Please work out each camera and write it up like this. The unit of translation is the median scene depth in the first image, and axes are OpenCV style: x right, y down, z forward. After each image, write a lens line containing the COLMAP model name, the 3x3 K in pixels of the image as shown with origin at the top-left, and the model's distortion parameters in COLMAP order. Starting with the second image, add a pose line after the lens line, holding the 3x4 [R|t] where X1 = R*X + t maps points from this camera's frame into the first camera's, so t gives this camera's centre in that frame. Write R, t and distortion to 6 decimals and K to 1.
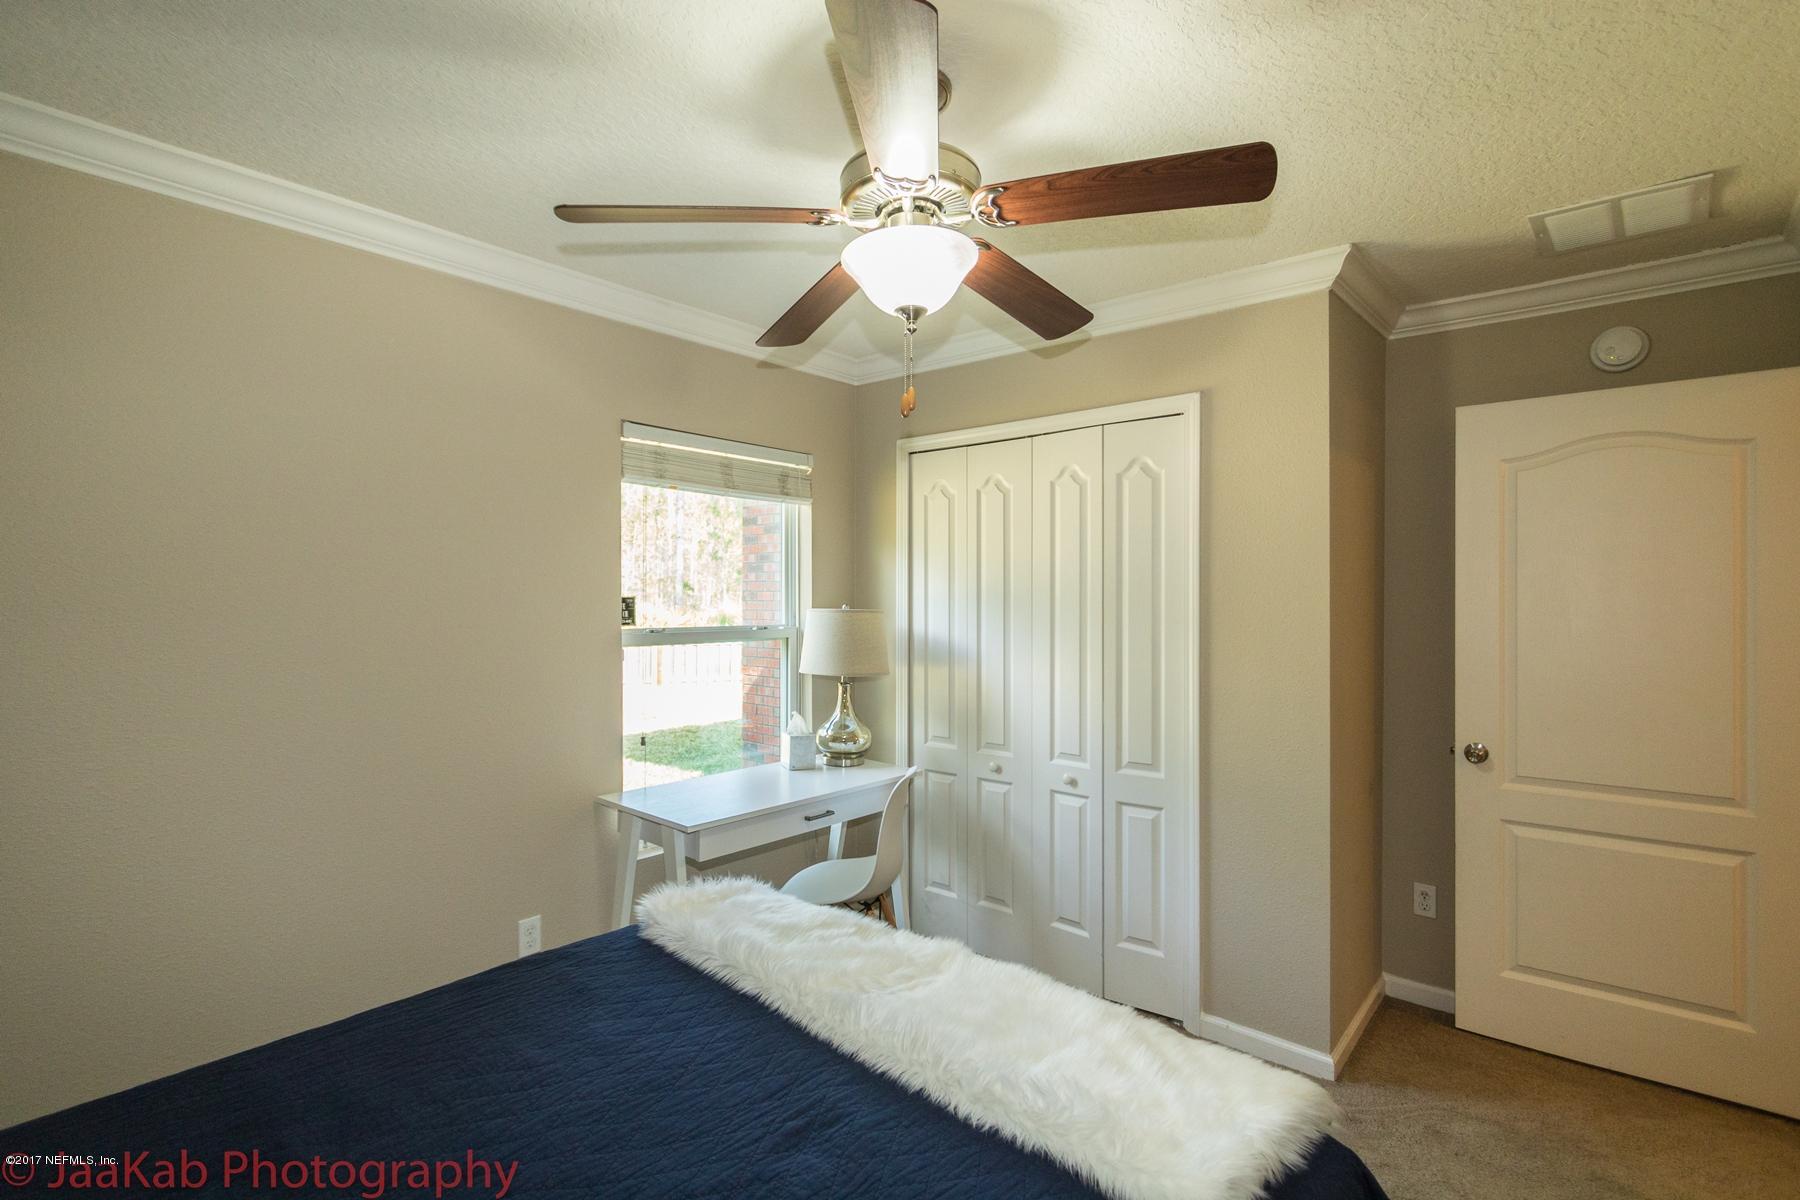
lens RADIAL K [[839.0, 0, 915.8], [0, 839.0, 607.4], [0, 0, 1]] dist [0.001563, 0.000111]
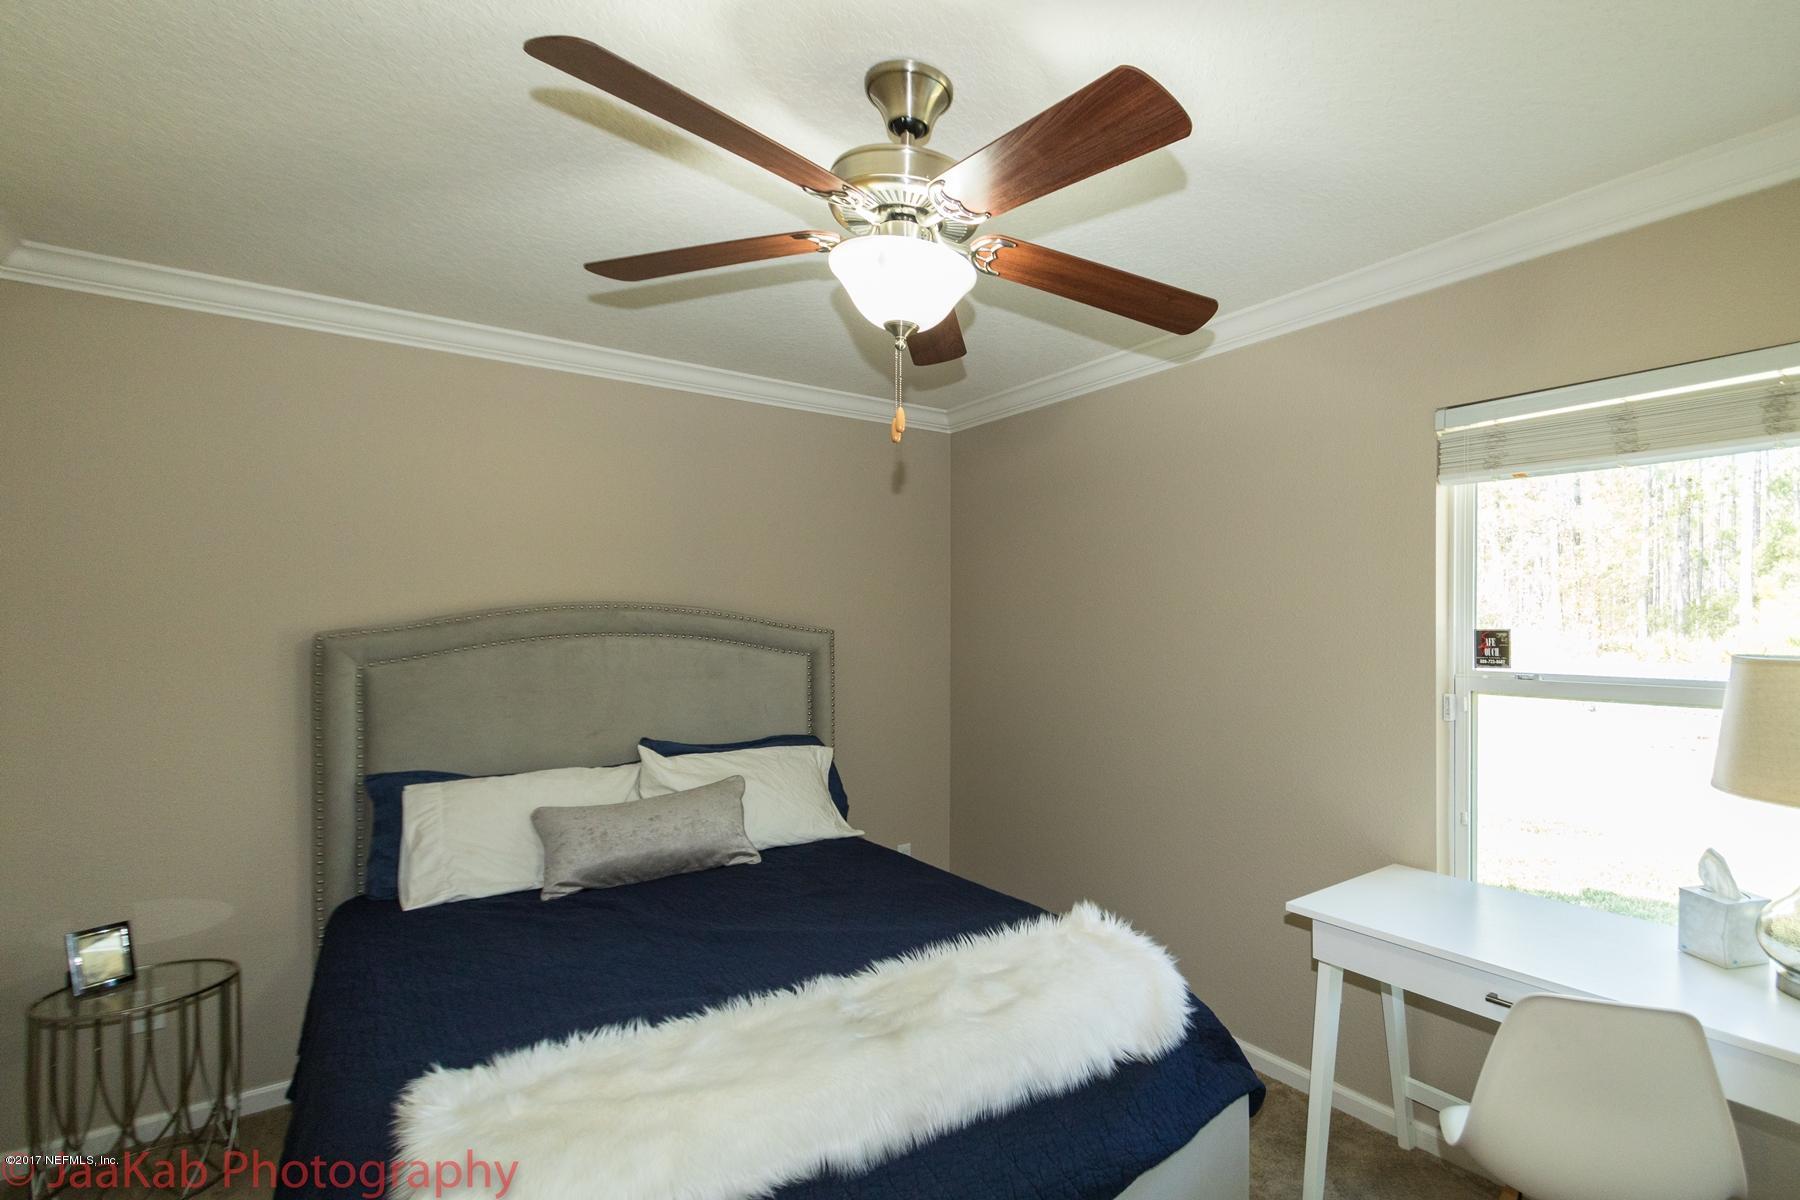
lens RADIAL K [[839.0, 0, 915.8], [0, 839.0, 607.4], [0, 0, 1]] dist [0.001563, 0.000111]
pose [[-0.267135, -0.012260, -0.963581, 0.523705], [-0.003442, 0.999925, -0.011768, -0.021619], [0.963653, 0.000173, -0.267158, 0.695928]]
